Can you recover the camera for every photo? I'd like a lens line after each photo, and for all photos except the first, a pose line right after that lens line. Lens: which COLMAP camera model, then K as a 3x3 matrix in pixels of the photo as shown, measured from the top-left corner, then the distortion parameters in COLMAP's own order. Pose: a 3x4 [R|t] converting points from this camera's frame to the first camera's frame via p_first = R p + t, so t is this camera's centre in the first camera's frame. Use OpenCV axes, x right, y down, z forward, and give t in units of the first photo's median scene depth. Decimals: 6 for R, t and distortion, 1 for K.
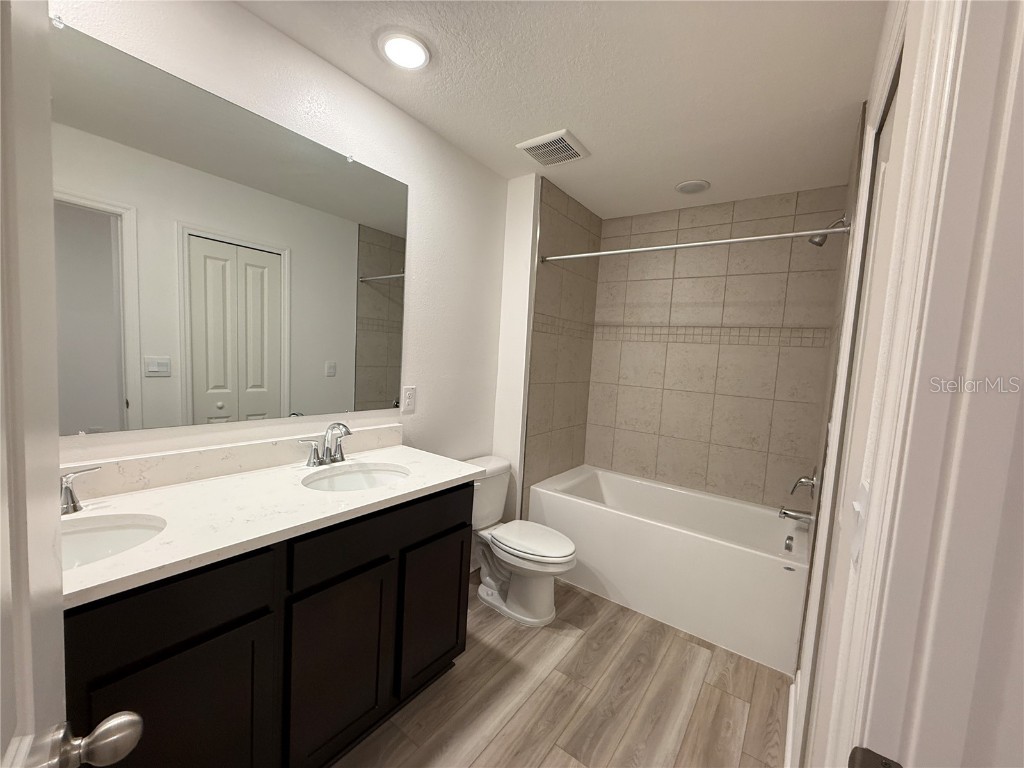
lens RADIAL K [[407.0, 0, 510.4], [0, 407.0, 386.7], [0, 0, 1]] dist [-0.001248, -0.000158]
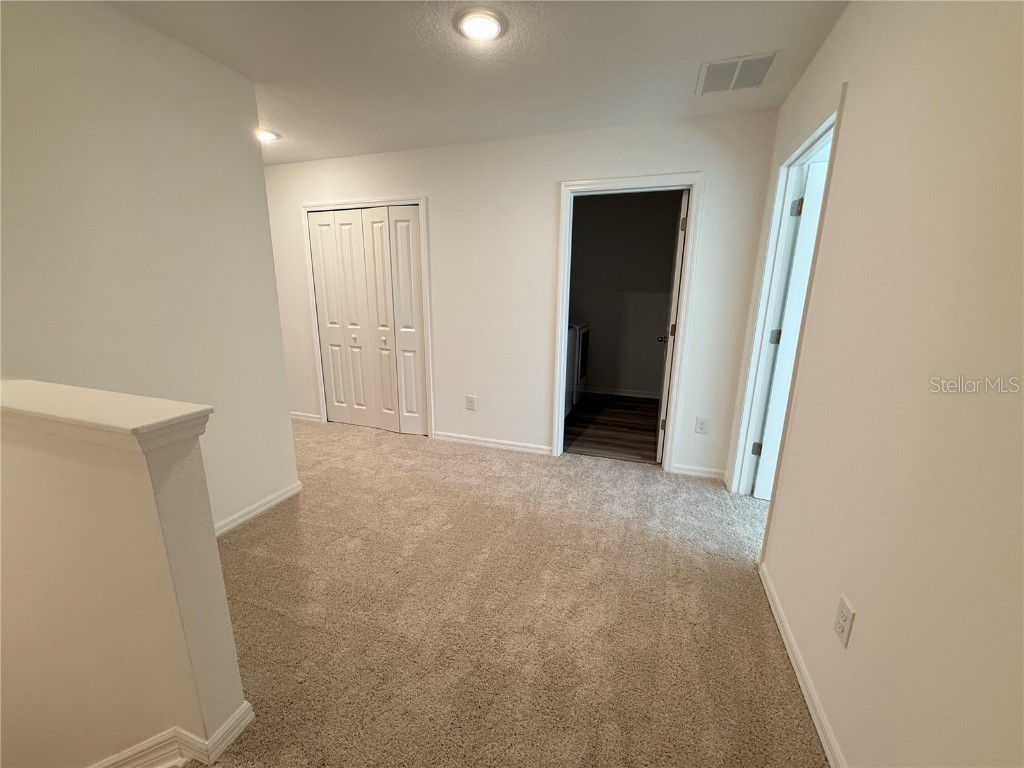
lens RADIAL K [[407.0, 0, 512.5], [0, 407.0, 384.3], [0, 0, 1]] dist [-0.001248, -0.000158]
pose [[0.296479, 0.169349, -0.939905, 0.618836], [-0.073315, 0.985285, 0.154399, -0.041550], [0.952221, 0.023133, 0.304532, 0.949409]]
